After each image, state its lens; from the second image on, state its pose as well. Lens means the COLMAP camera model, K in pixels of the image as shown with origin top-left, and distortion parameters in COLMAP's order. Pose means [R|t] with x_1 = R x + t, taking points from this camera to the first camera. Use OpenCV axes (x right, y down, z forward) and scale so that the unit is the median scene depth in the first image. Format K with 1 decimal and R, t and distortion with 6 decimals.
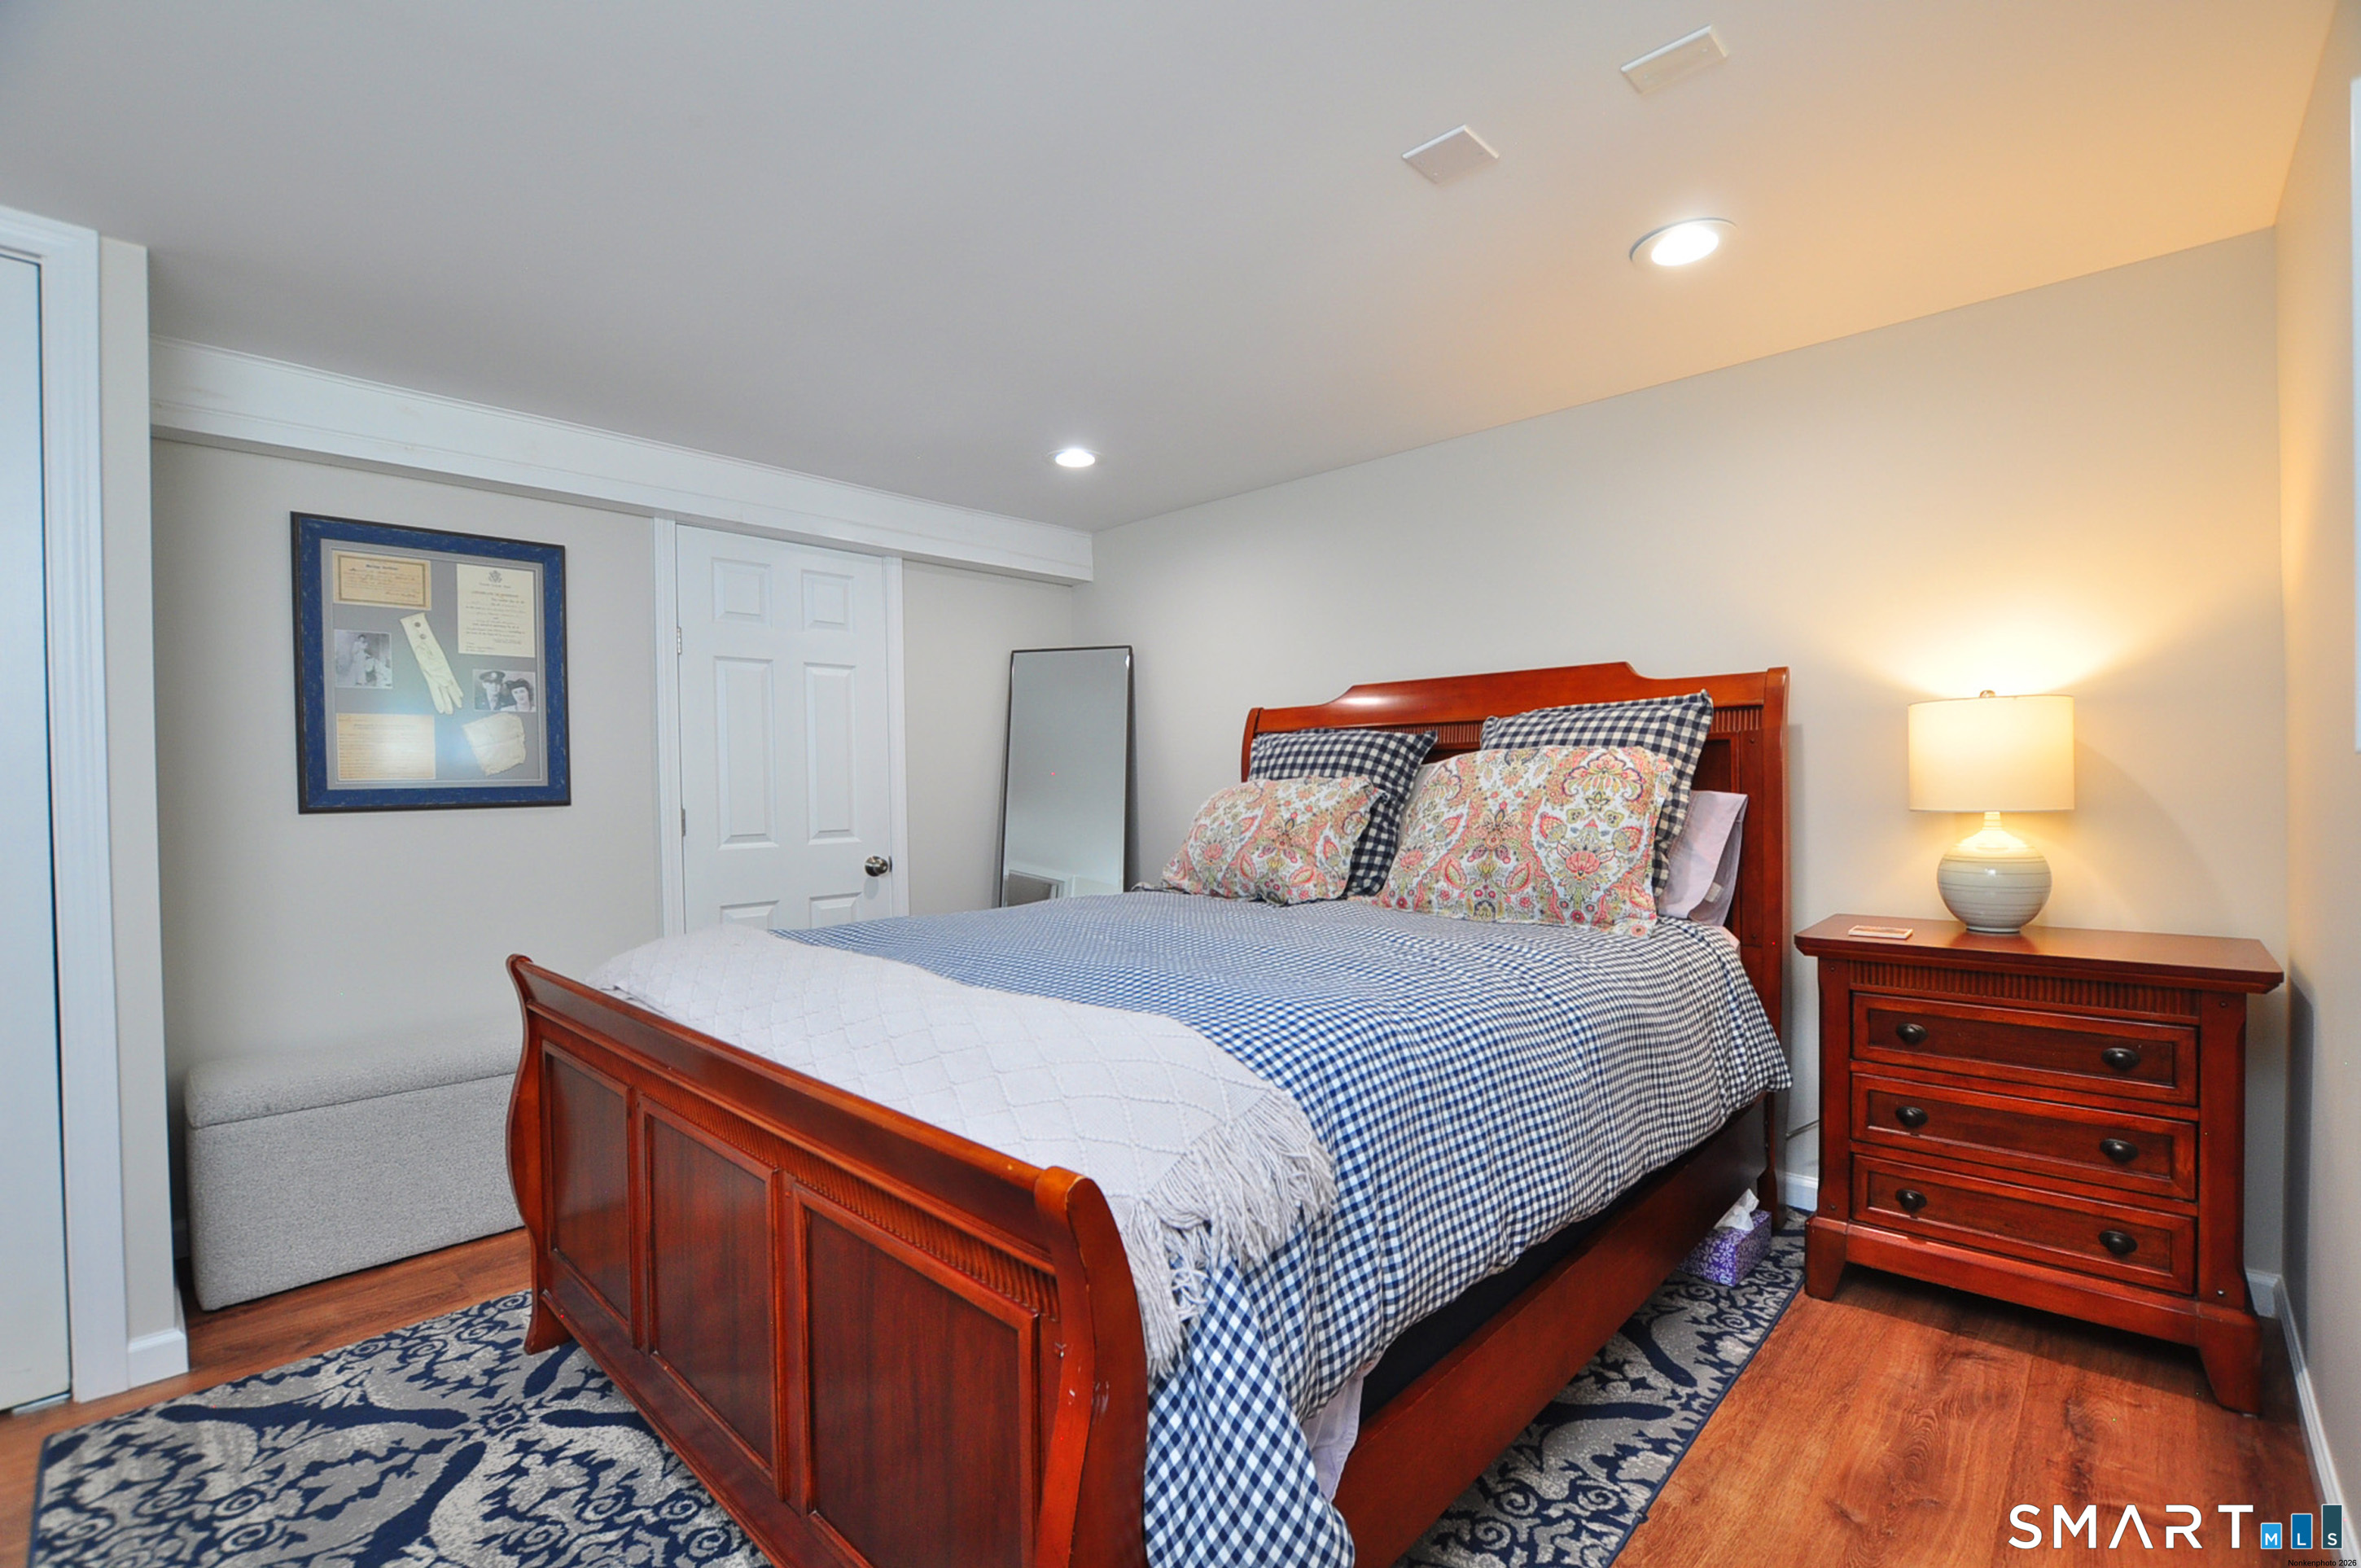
lens RADIAL K [[1074.1, 0, 1180.5], [0, 1074.1, 784.0], [0, 0, 1]] dist [-0.013729, -0.000150]
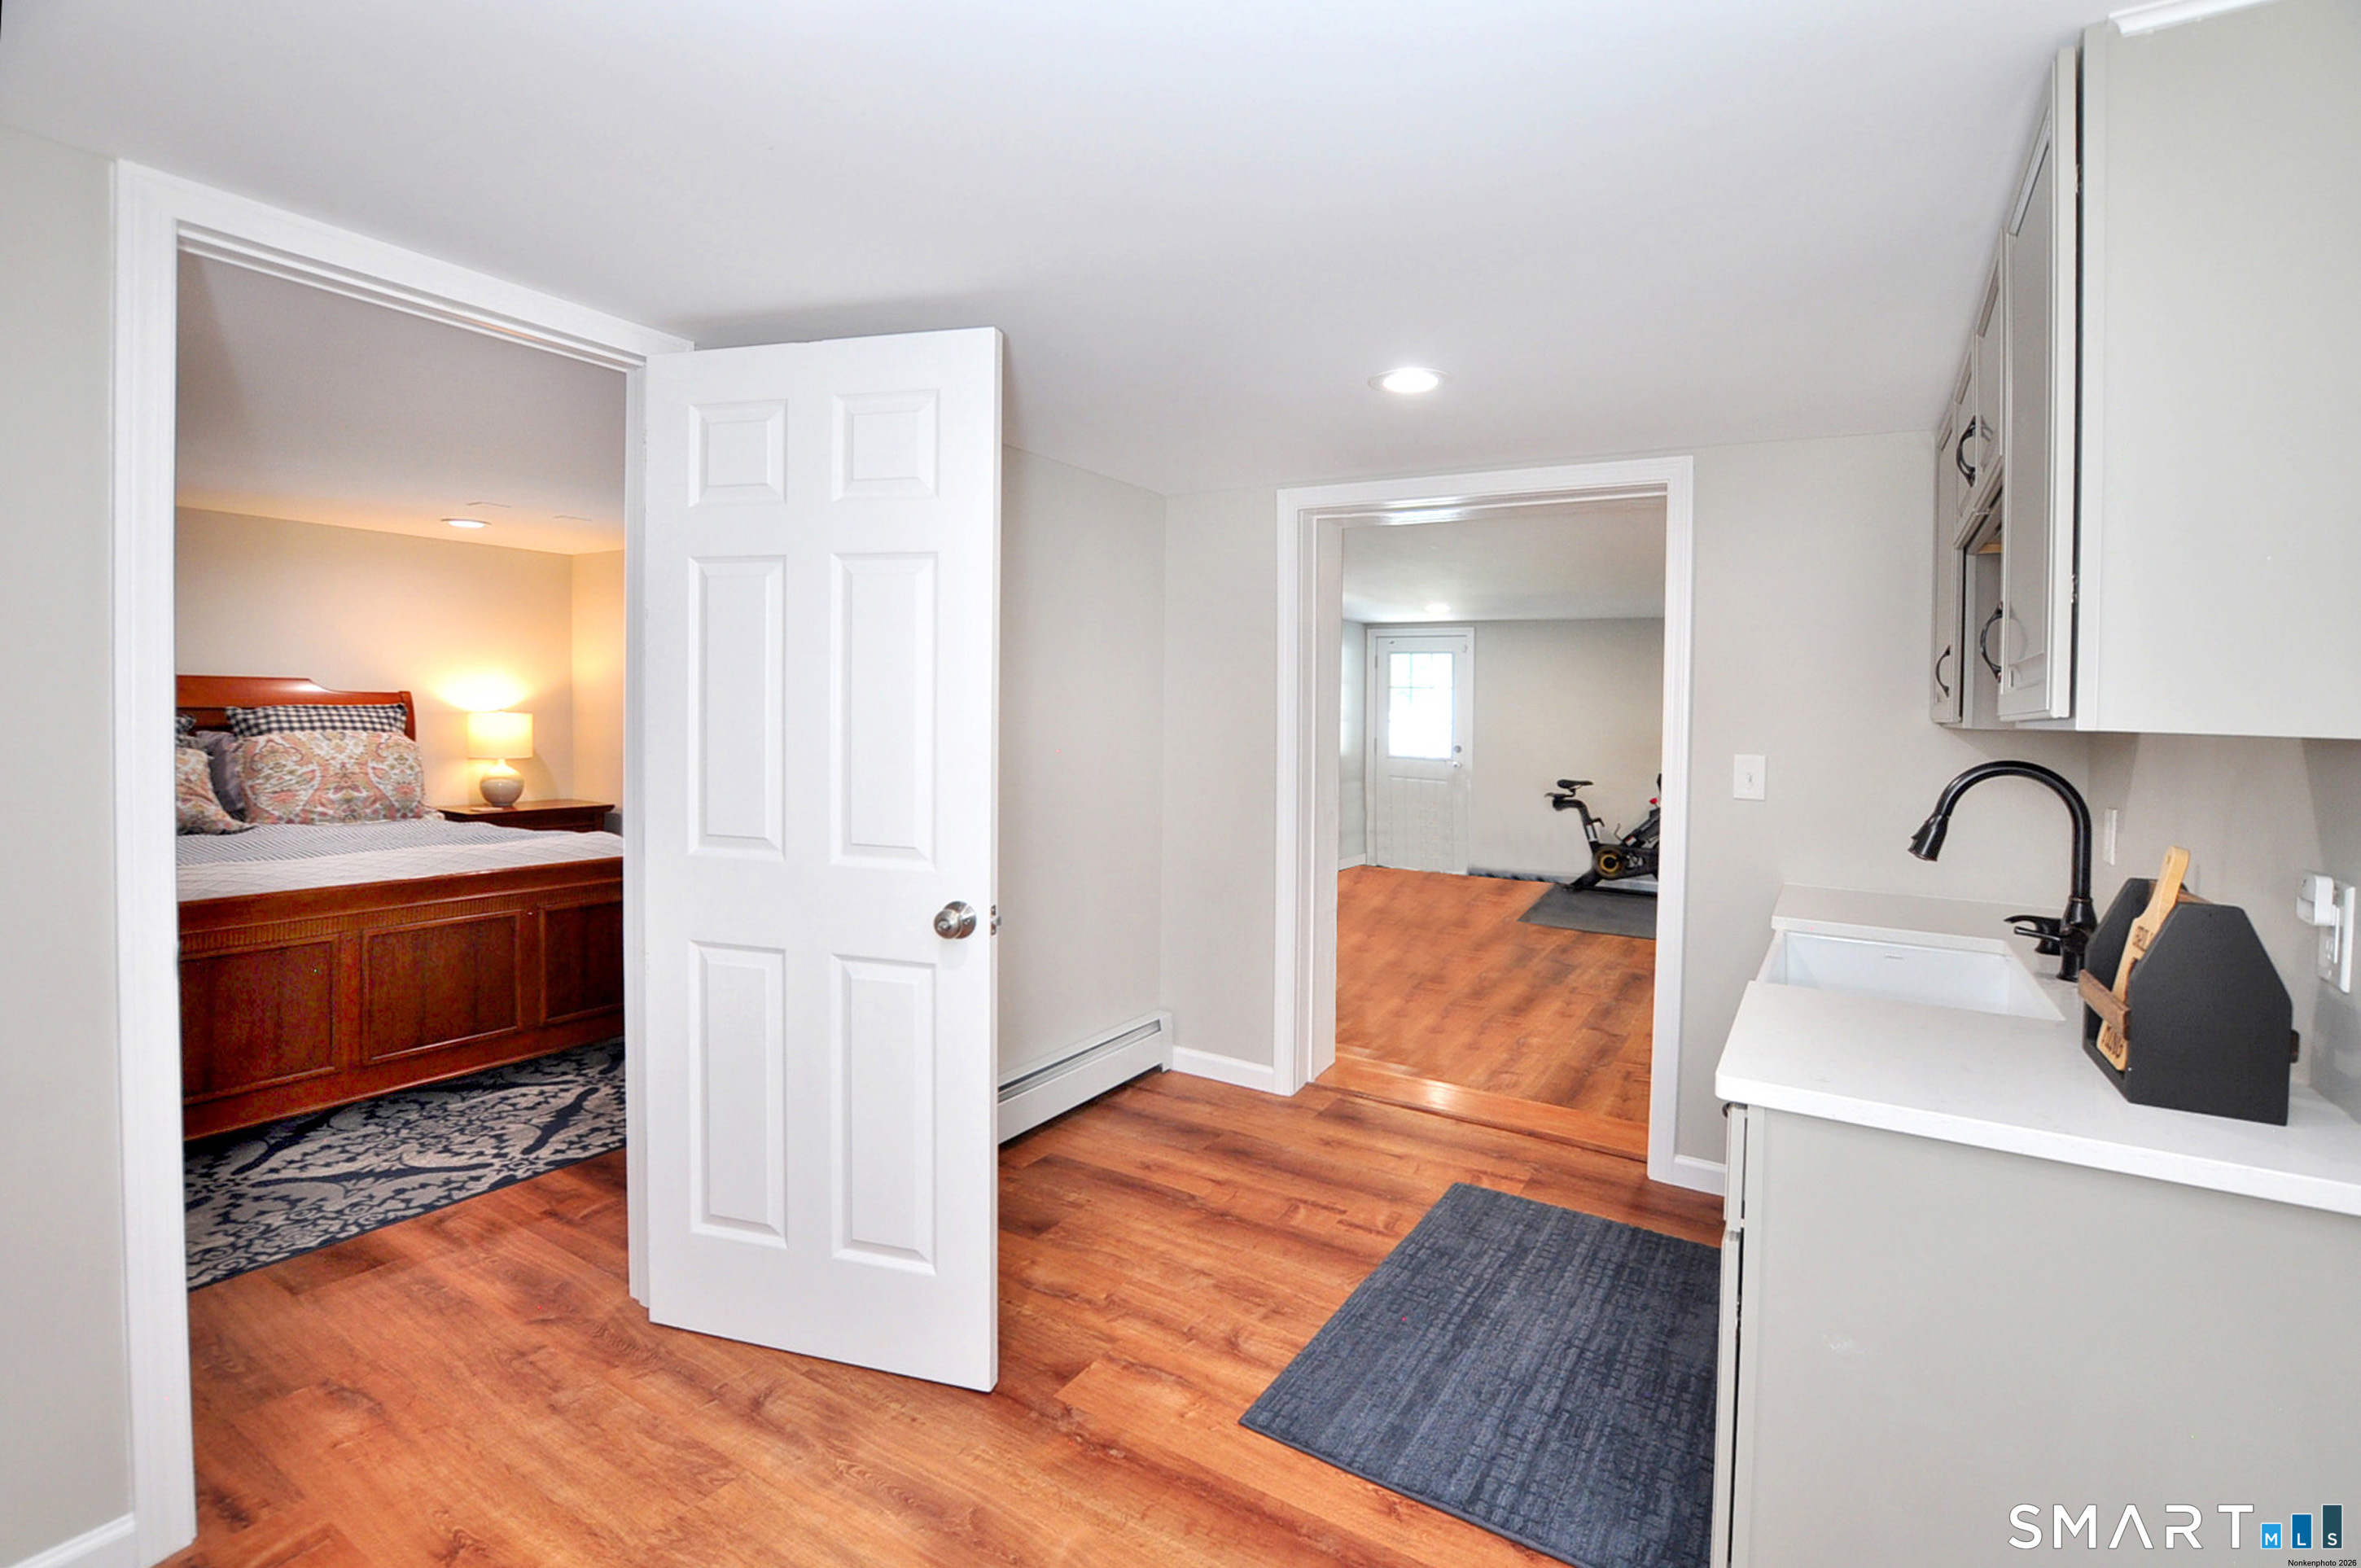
lens RADIAL K [[1074.1, 0, 1180.5], [0, 1074.1, 784.0], [0, 0, 1]] dist [-0.013729, -0.000150]
pose [[-0.222976, -0.057563, 0.973123, -2.566465], [-0.017806, 0.998329, 0.054974, -0.101431], [-0.974661, -0.005070, -0.223628, -0.011801]]
